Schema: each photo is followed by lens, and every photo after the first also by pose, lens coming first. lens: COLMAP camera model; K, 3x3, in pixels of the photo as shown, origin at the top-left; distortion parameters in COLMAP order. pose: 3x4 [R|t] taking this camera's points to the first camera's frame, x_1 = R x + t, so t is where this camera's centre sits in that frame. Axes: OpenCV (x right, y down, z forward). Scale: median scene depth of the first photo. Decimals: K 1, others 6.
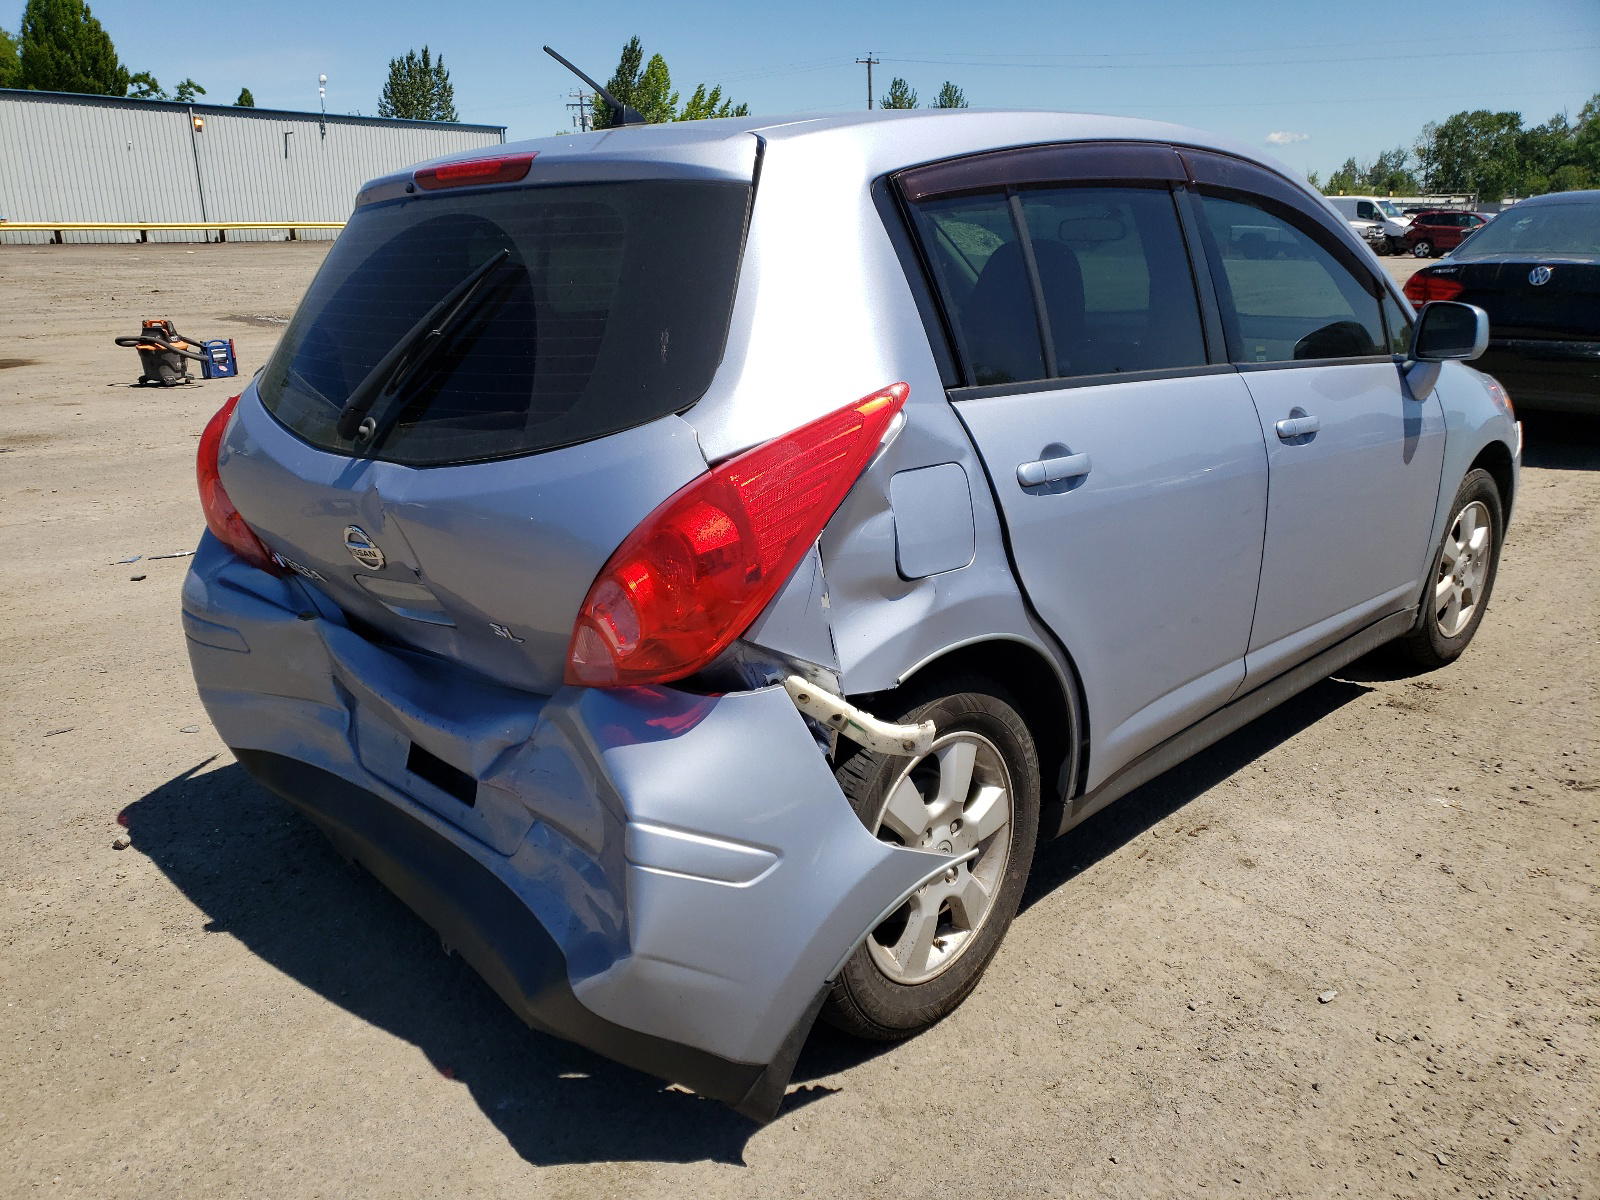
lens RADIAL K [[1237.8, 0, 796.1], [0, 1237.8, 597.9], [0, 0, 1]] dist [0.056245, -0.016788]
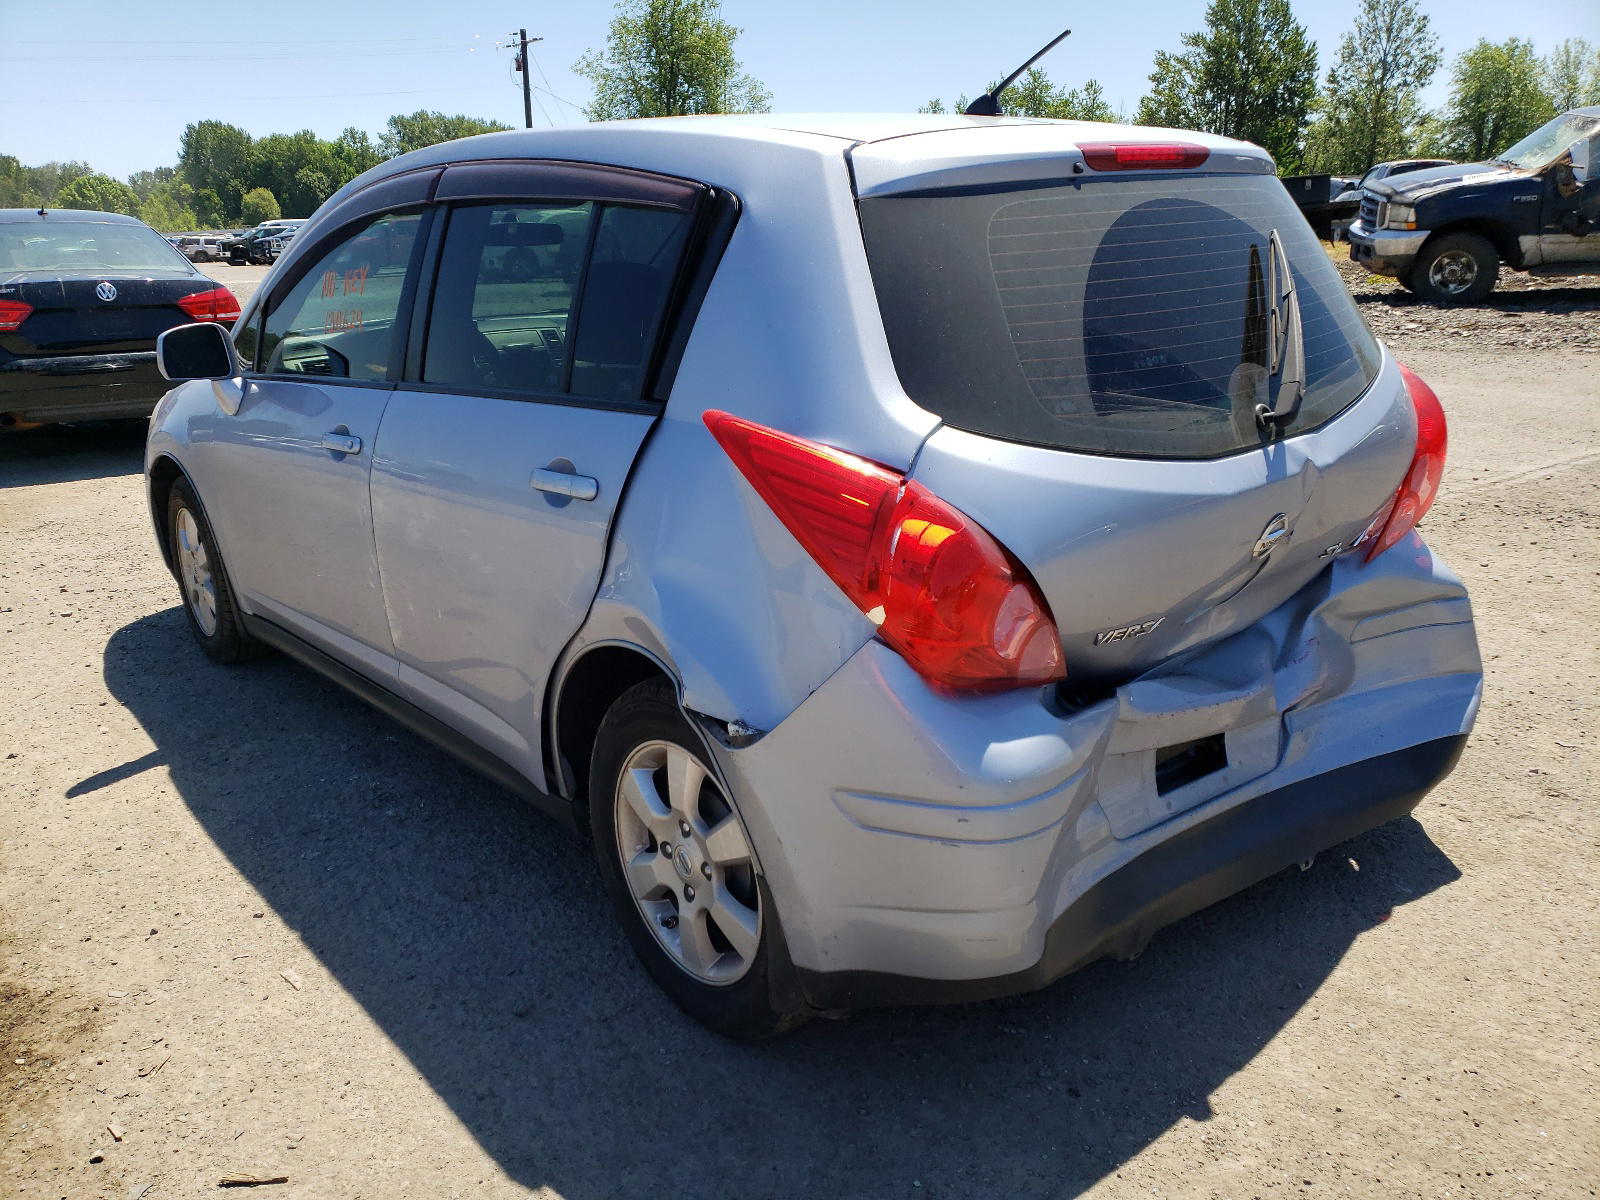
lens RADIAL K [[1237.8, 0, 801.1], [0, 1237.8, 612.4], [0, 0, 1]] dist [0.056245, -0.016788]
pose [[0.096037, -0.289668, 0.952297, -1.386055], [0.300561, 0.920500, 0.249685, -0.354670], [-0.948915, 0.262244, 0.175465, 1.239341]]
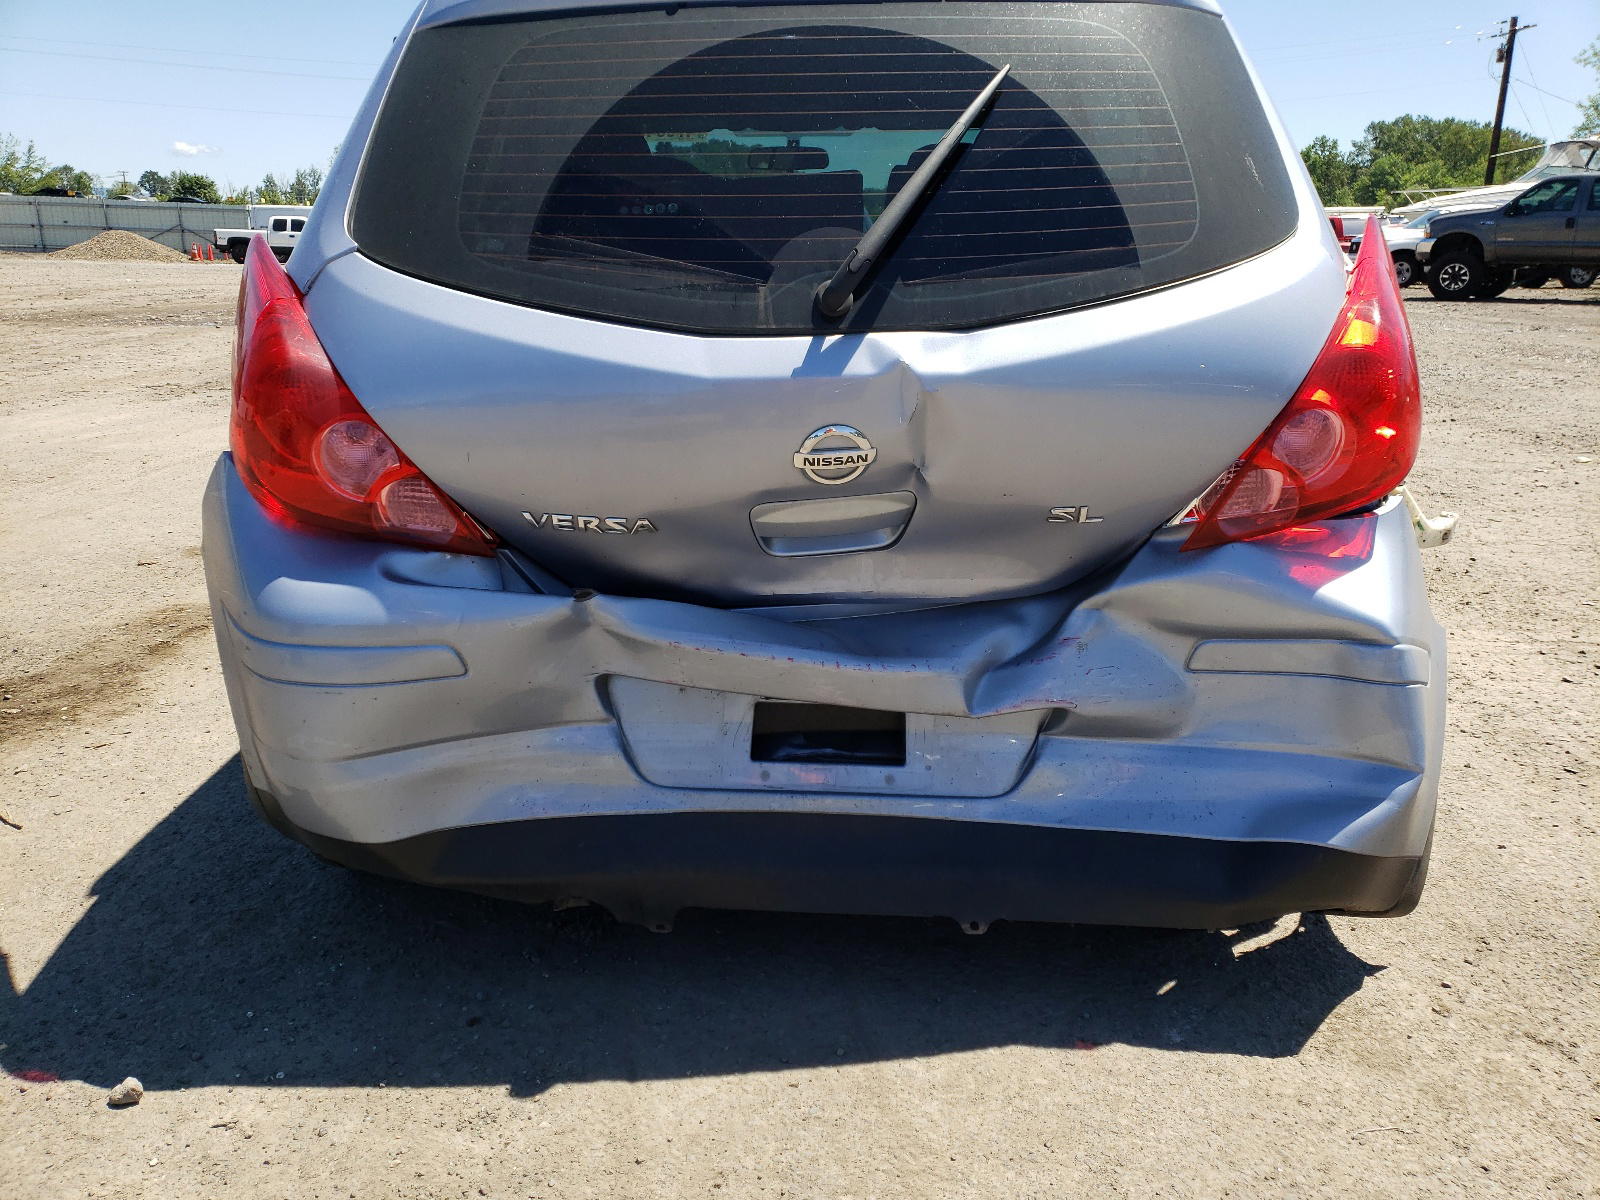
lens RADIAL K [[1237.8, 0, 805.4], [0, 1237.8, 587.7], [0, 0, 1]] dist [0.056245, -0.016788]
pose [[0.704915, -0.179658, 0.686162, -0.930549], [0.191072, 0.979727, 0.060228, -0.009417], [-0.683072, 0.088650, 0.724951, 0.486638]]
